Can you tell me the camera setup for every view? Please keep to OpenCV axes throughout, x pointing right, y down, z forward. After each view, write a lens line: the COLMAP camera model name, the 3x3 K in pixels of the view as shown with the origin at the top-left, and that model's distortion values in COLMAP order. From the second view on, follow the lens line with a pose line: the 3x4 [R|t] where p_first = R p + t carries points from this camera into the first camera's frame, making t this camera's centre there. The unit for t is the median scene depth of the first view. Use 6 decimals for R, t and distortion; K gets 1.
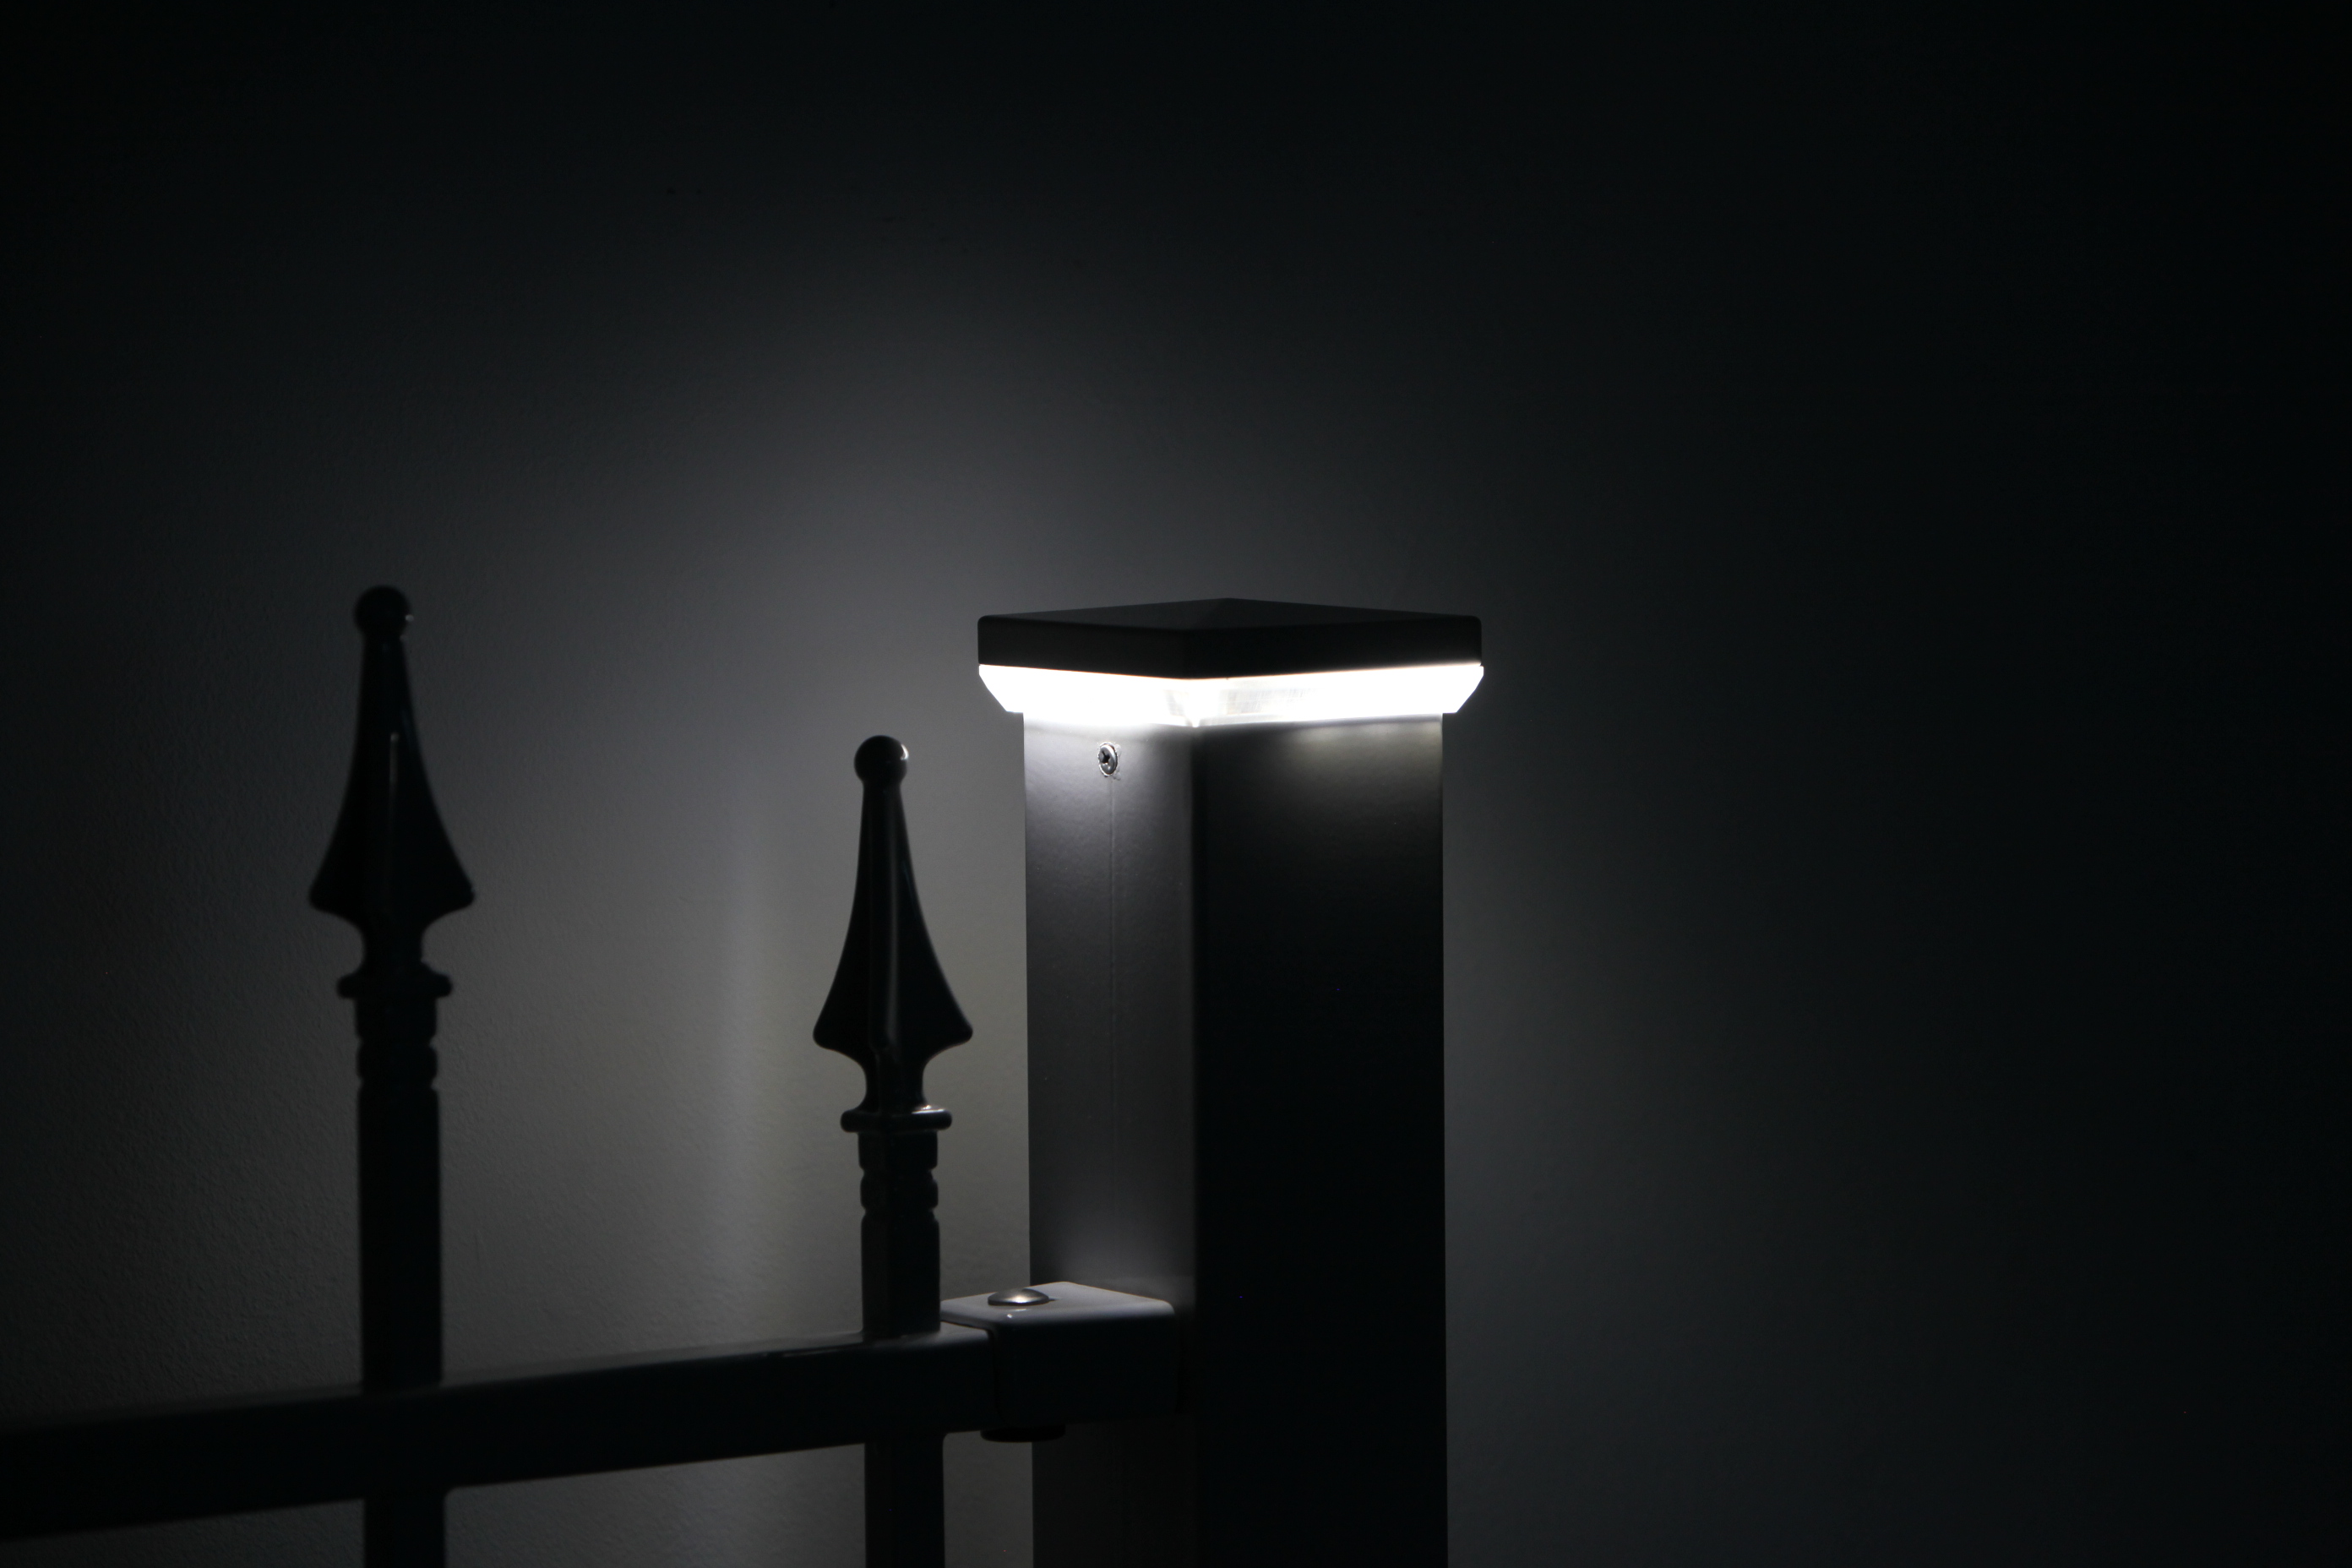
lens RADIAL K [[8813.5, 0, 1176.0], [0, 8813.5, 784.0], [0, 0, 1]] dist [0.124155, 5.515817]
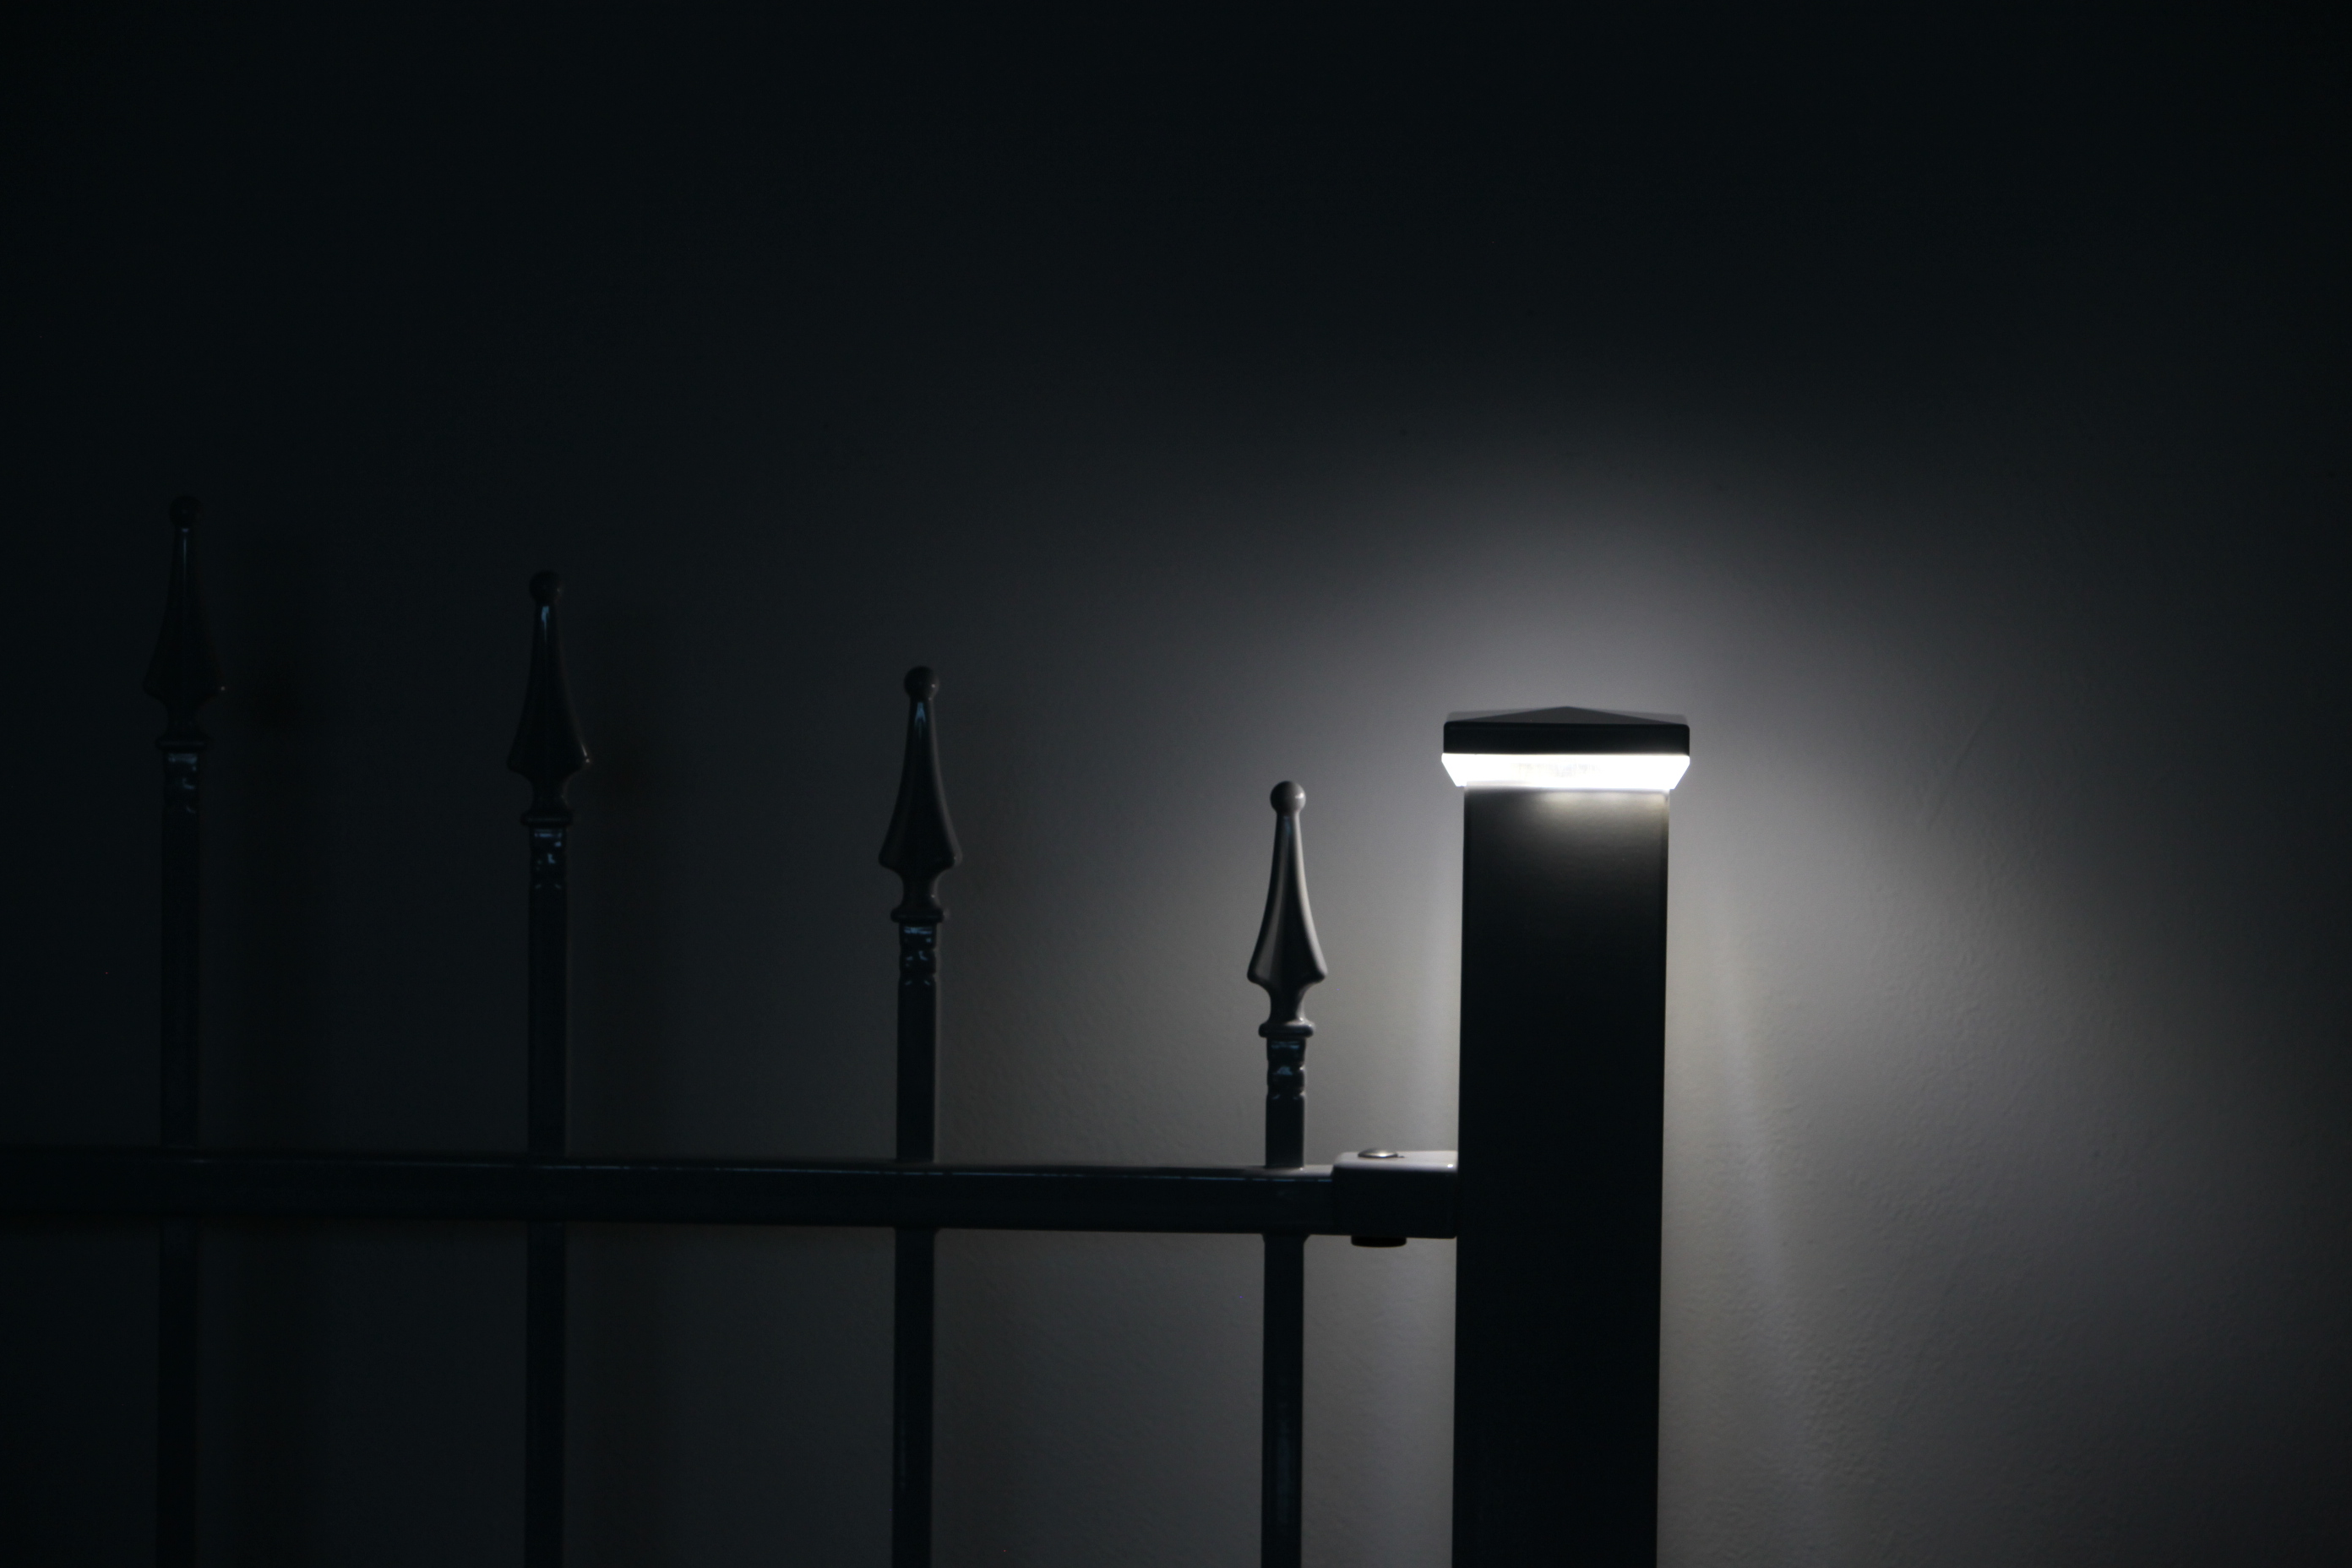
lens RADIAL K [[8208.5, 0, 1172.4], [0, 8208.5, 688.7], [0, 0, 1]] dist [0.077939, 5.076468]
pose [[0.782259, 0.042142, -0.621527, 0.843044], [-0.063216, 0.997929, -0.011900, -0.003208], [0.619738, 0.048600, 0.783303, -0.145569]]
